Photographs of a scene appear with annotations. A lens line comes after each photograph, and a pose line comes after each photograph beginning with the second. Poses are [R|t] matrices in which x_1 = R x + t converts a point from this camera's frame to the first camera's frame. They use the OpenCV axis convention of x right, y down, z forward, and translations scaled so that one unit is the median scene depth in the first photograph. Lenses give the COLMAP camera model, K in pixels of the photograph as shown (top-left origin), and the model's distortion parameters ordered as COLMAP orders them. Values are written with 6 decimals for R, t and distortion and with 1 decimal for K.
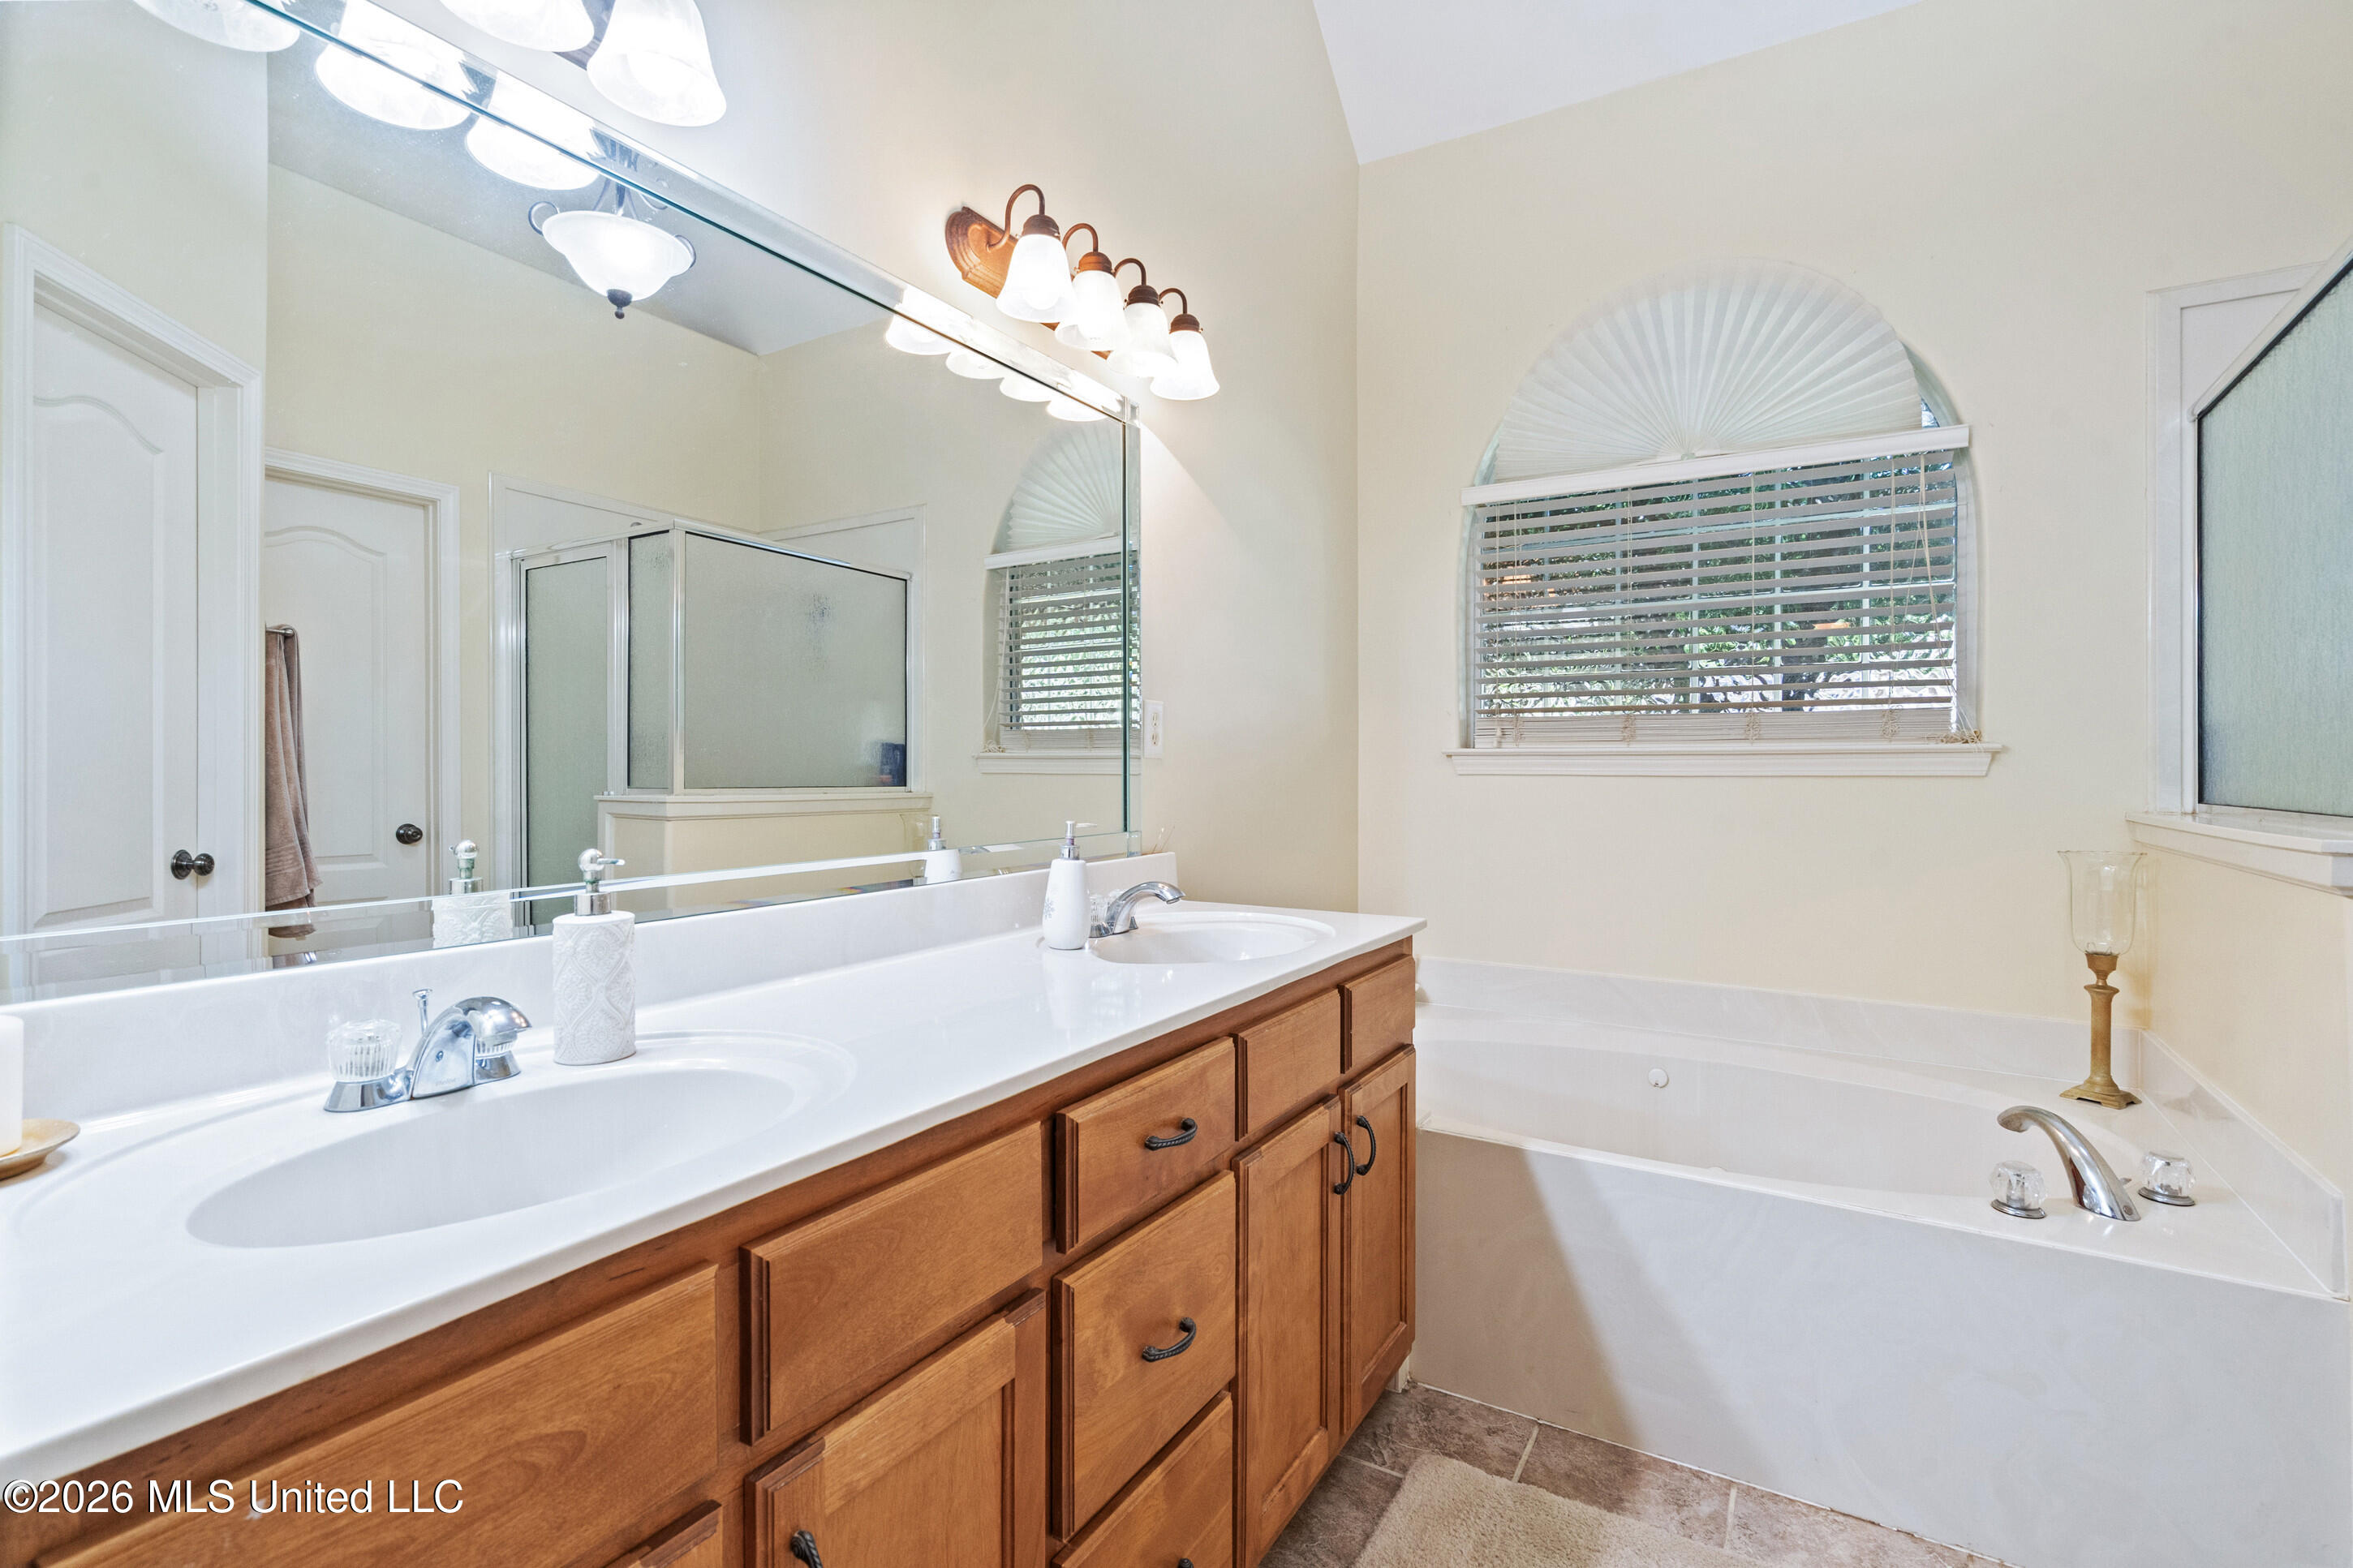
lens RADIAL K [[1067.1, 0, 1178.3], [0, 1067.1, 777.2], [0, 0, 1]] dist [-0.001638, 0.002029]
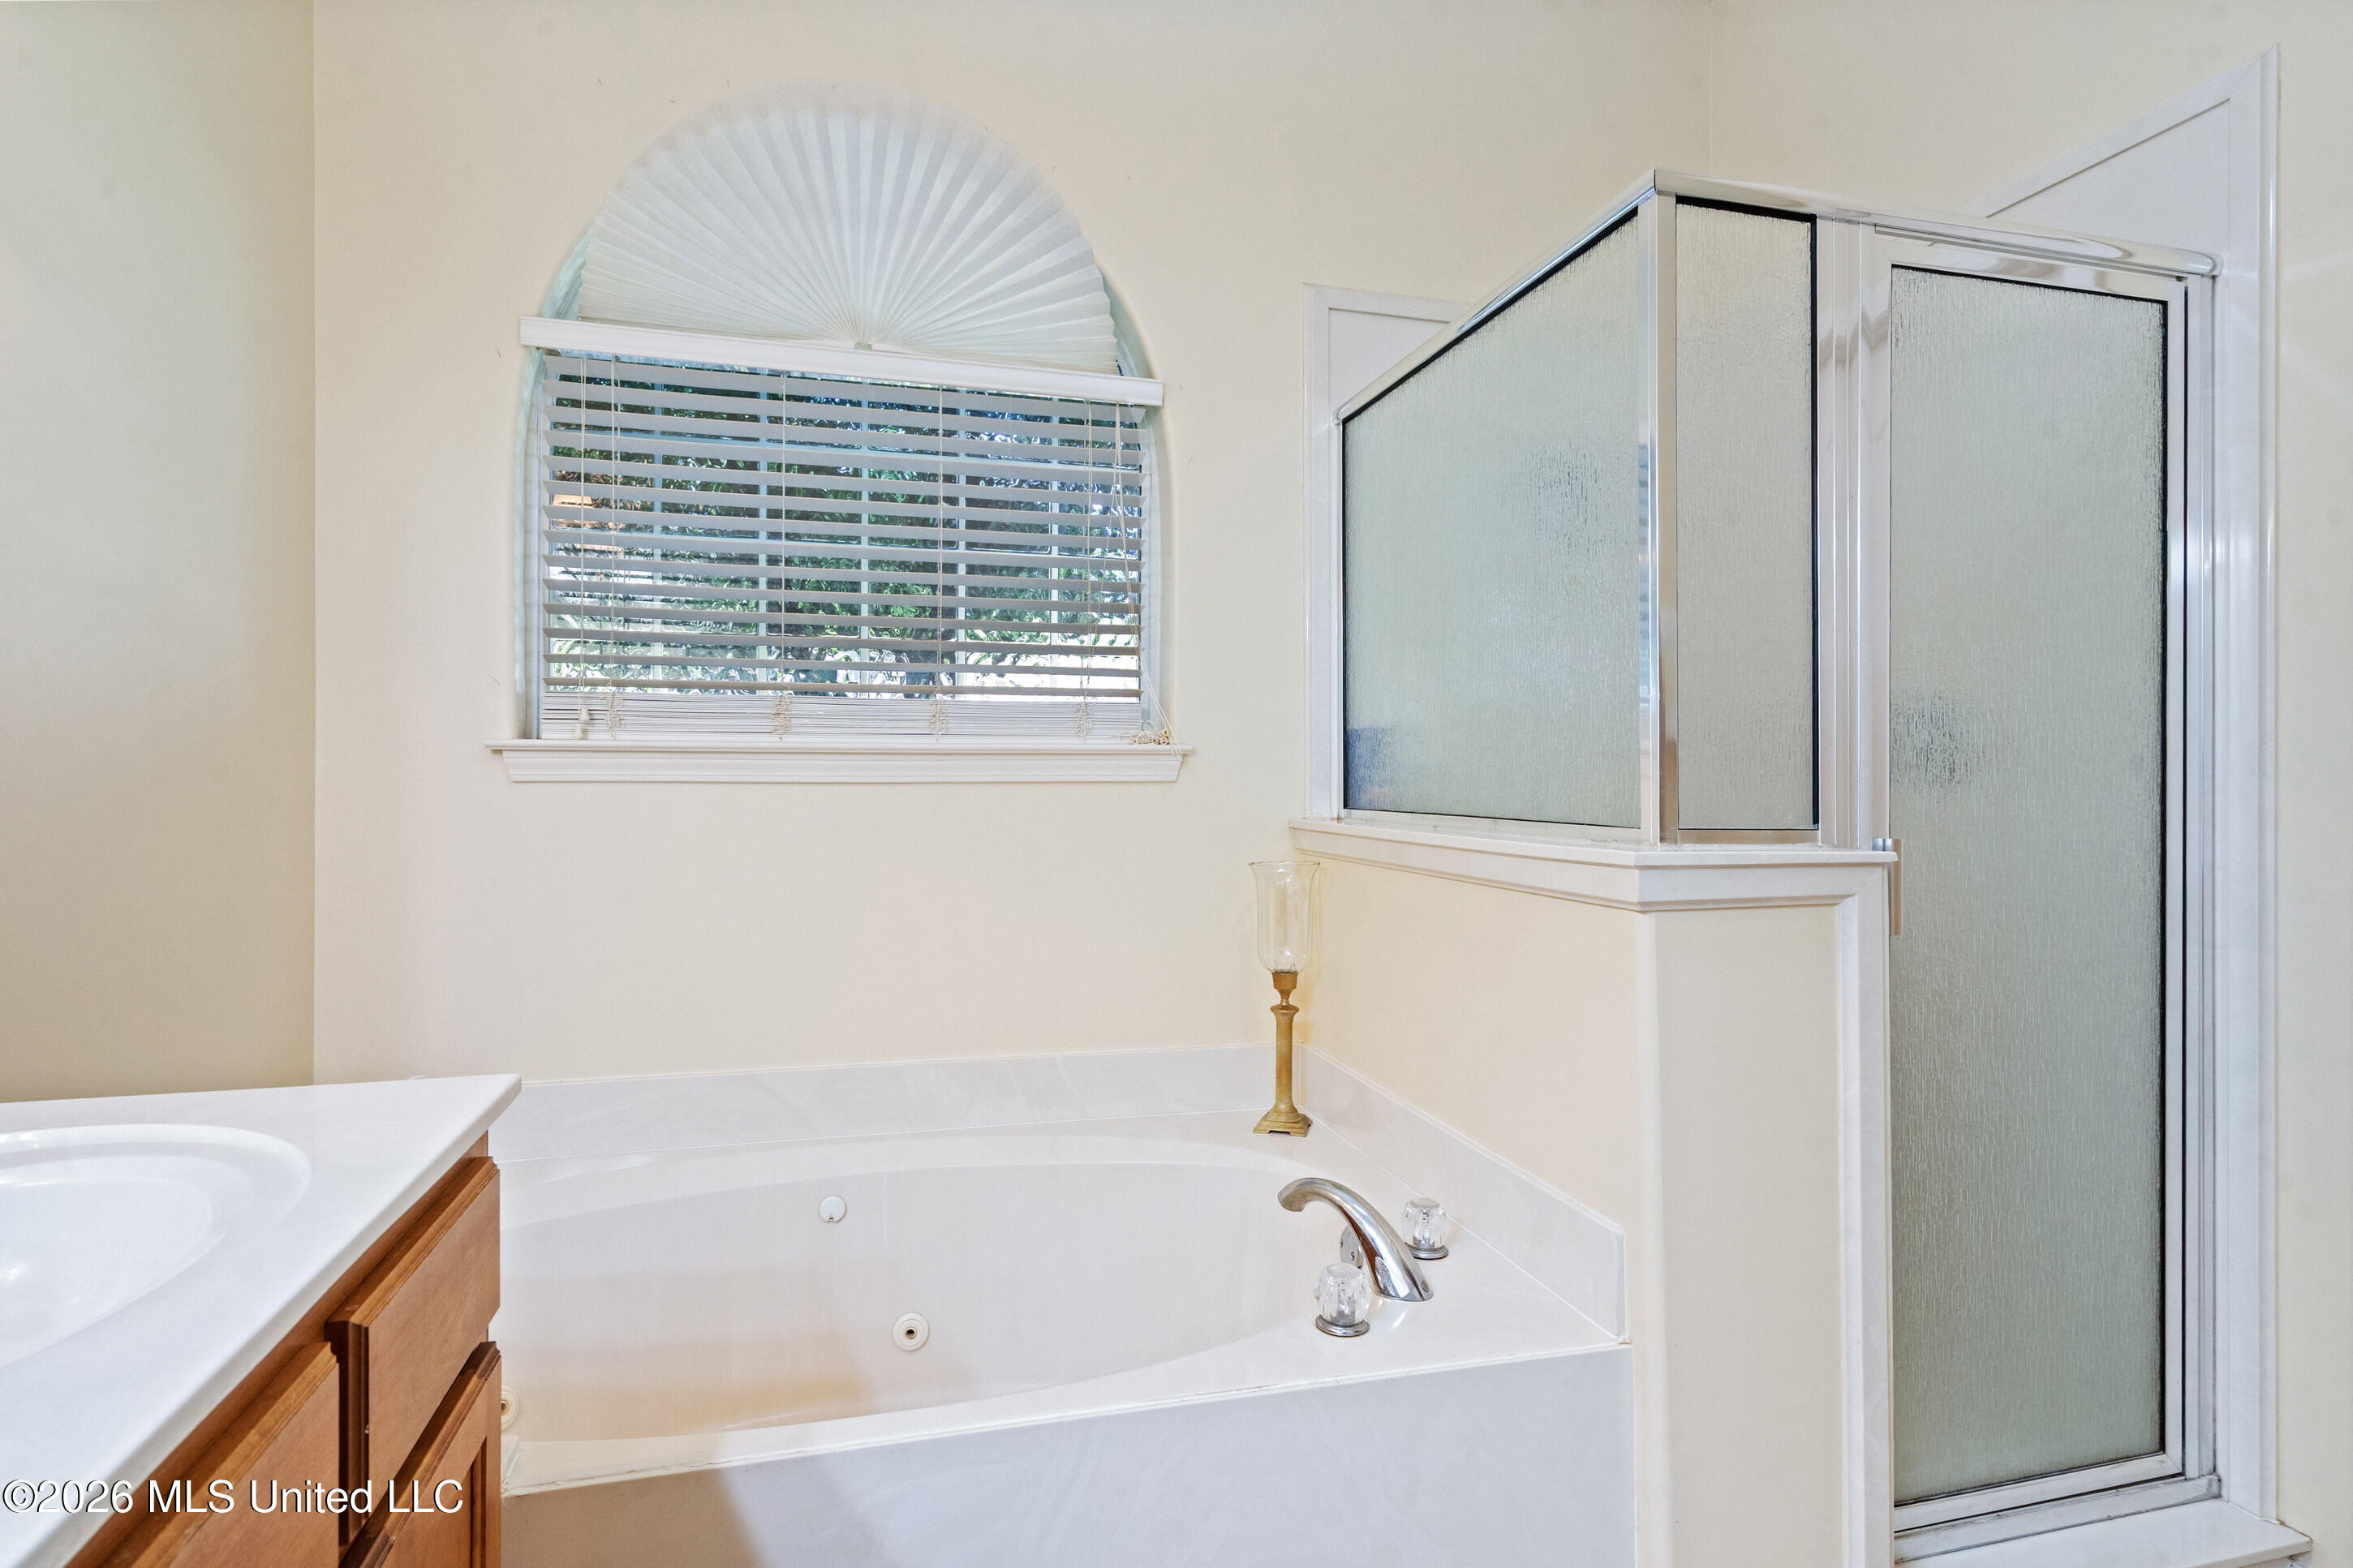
lens RADIAL K [[1213.9, 0, 1179.4], [0, 1213.9, 769.7], [0, 0, 1]] dist [-0.011008, 0.002897]
pose [[0.688397, 0.001861, 0.725332, 0.024925], [0.002524, 0.999985, -0.004962, -0.005355], [-0.725330, 0.005246, 0.688382, 0.282192]]
